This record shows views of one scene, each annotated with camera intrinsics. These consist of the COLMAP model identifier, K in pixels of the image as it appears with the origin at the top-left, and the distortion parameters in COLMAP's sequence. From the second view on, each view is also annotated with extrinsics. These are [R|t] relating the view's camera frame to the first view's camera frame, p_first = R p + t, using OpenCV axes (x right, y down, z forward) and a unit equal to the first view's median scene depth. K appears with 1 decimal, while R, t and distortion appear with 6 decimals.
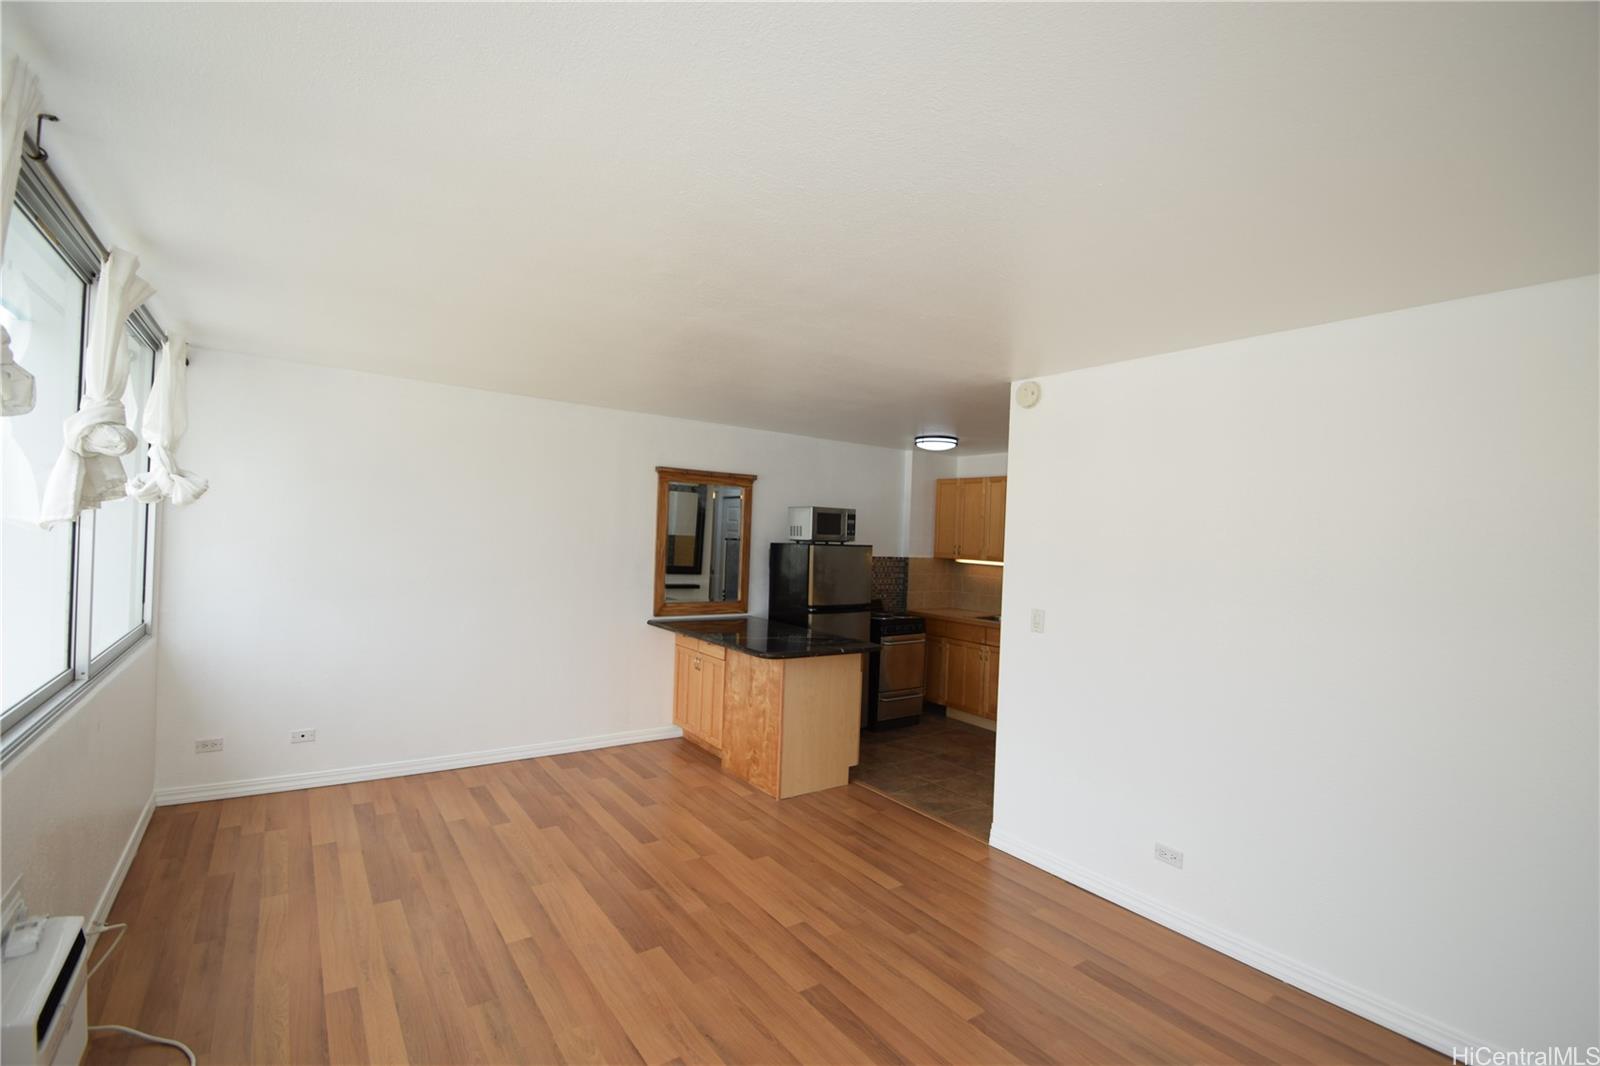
lens RADIAL K [[706.0, 0, 795.3], [0, 706.0, 538.9], [0, 0, 1]] dist [0.002125, -0.014378]
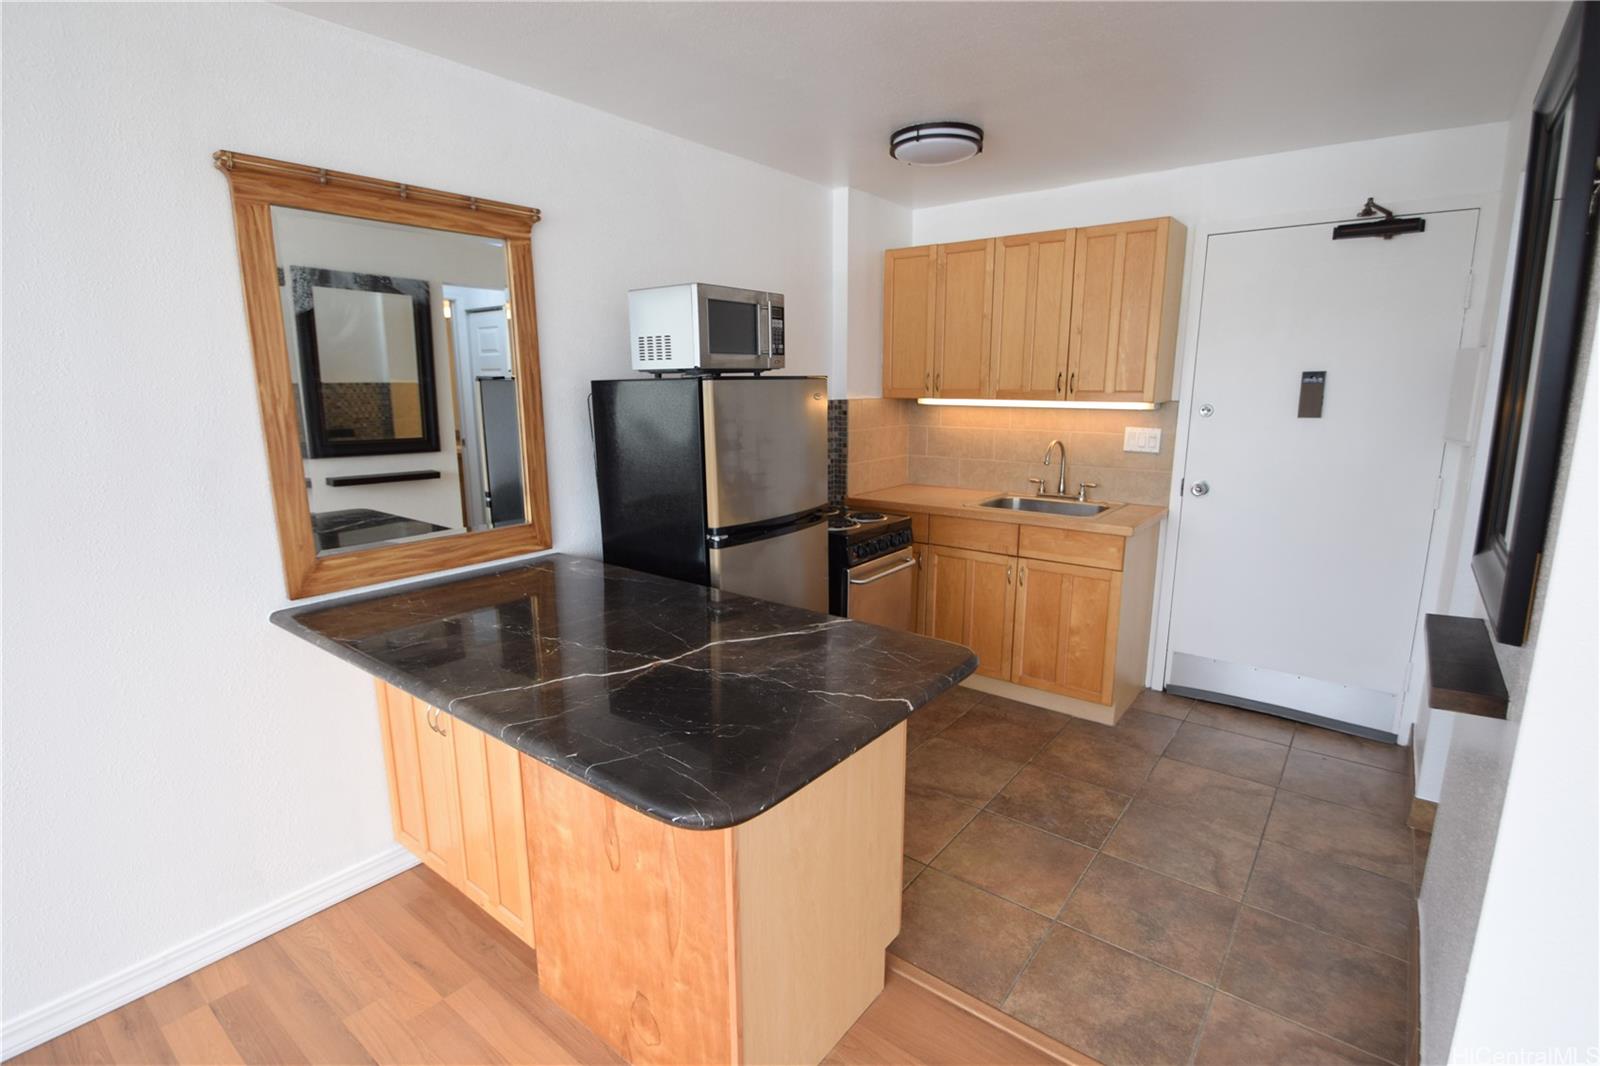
lens RADIAL K [[759.4, 0, 800.0], [0, 759.4, 533.0], [0, 0, 1]] dist [-0.009979, -0.000330]
pose [[0.956808, -0.098766, 0.273428, -0.049611], [0.043421, 0.978523, 0.201514, 0.008860], [-0.287458, -0.180938, 0.940547, 0.534612]]
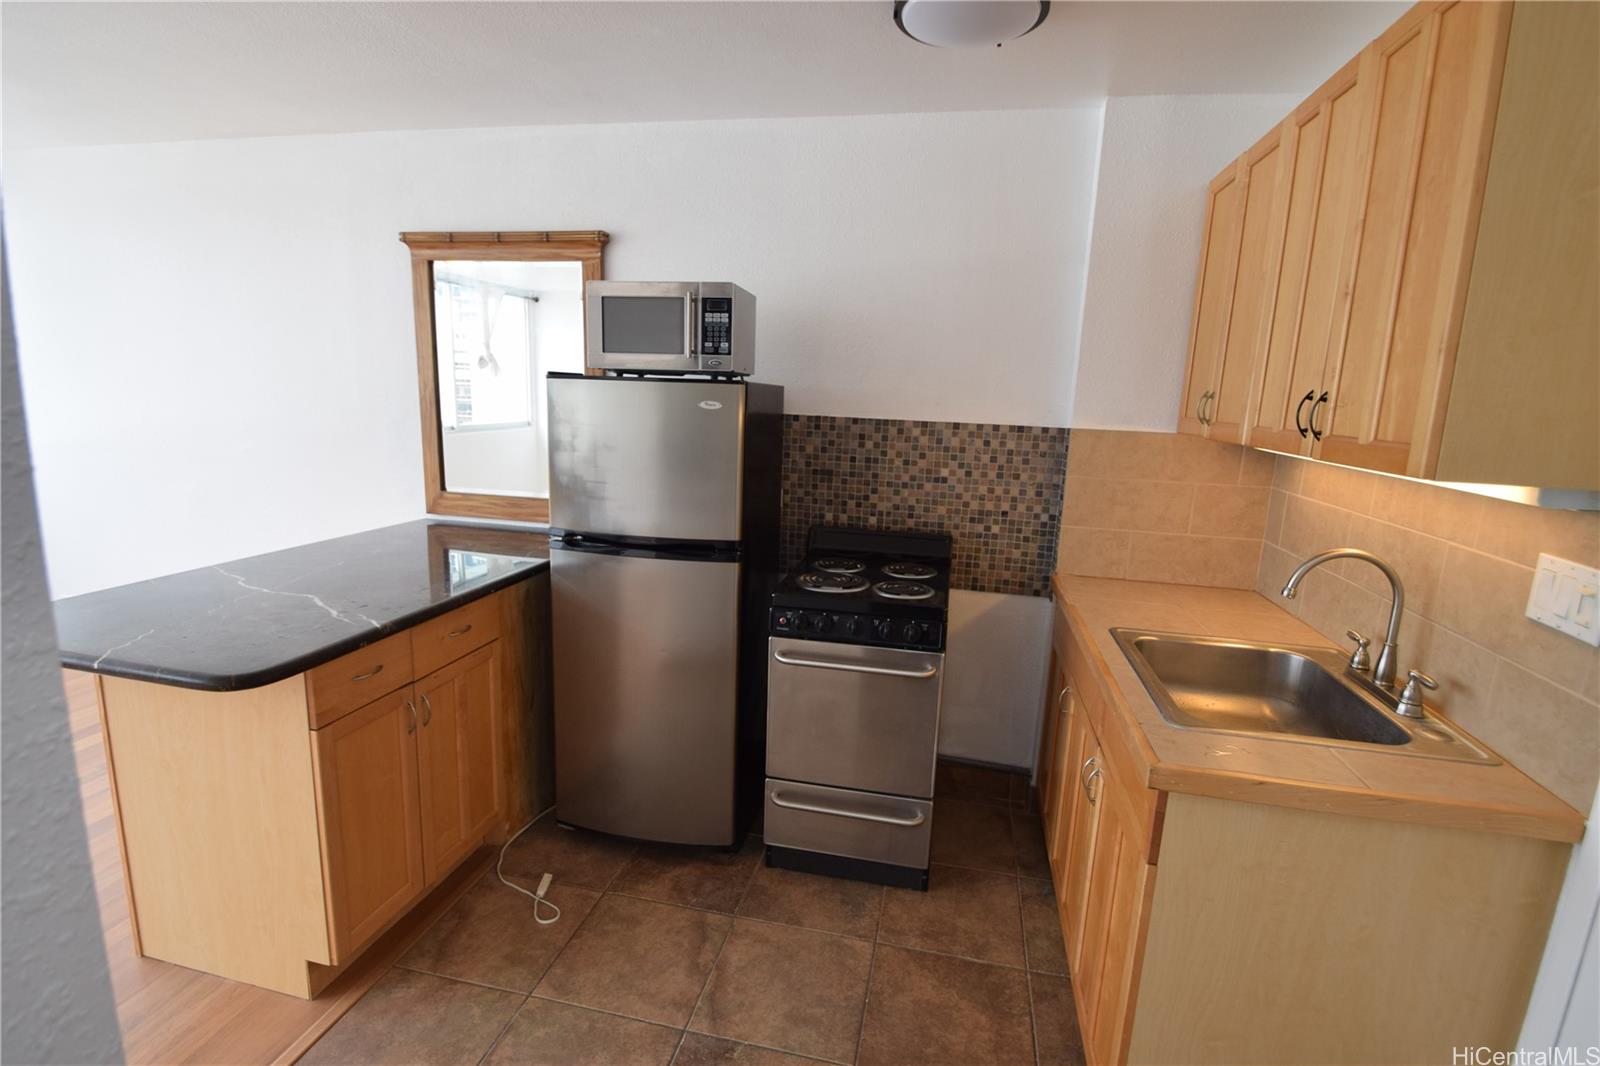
lens RADIAL K [[760.9, 0, 800.0], [0, 760.9, 533.0], [0, 0, 1]] dist [0.001083, -0.000101]
pose [[0.672085, 0.123492, -0.730104, 0.420806], [-0.015163, 0.988084, 0.153169, 0.025843], [0.740319, -0.091872, 0.665948, 0.765809]]
